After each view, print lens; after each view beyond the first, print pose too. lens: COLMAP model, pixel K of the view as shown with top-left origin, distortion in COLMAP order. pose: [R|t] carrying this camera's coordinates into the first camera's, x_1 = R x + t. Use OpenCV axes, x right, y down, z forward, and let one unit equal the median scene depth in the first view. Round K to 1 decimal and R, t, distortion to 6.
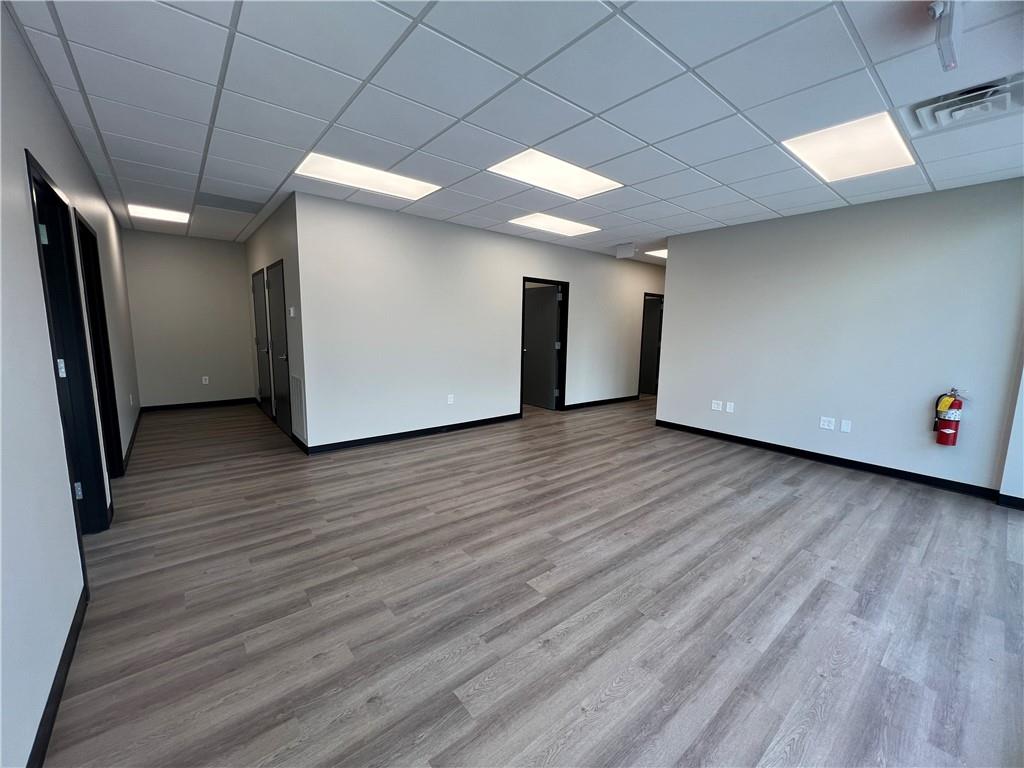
lens RADIAL K [[409.5, 0, 519.6], [0, 409.5, 380.2], [0, 0, 1]] dist [-0.001621, 0.000324]
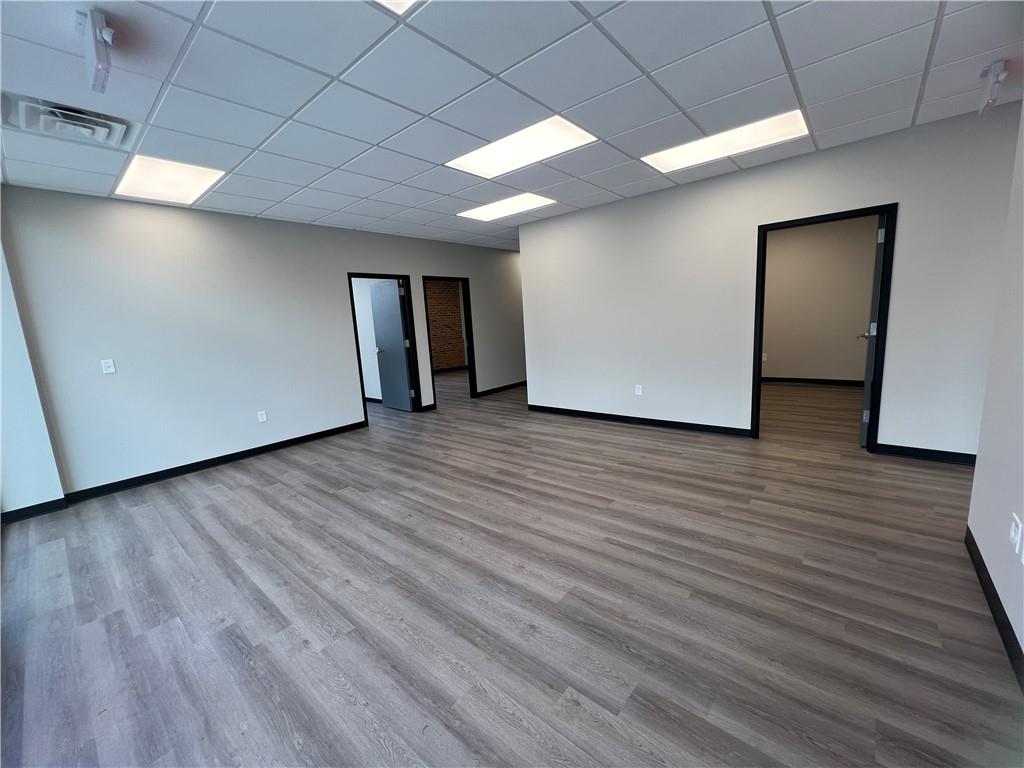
lens RADIAL K [[409.5, 0, 520.6], [0, 409.5, 388.9], [0, 0, 1]] dist [-0.001621, 0.000324]
pose [[0.171727, 0.140888, -0.975018, 1.185694], [-0.065897, 0.989147, 0.131324, -0.105017], [0.982938, 0.041699, 0.179147, 0.970307]]
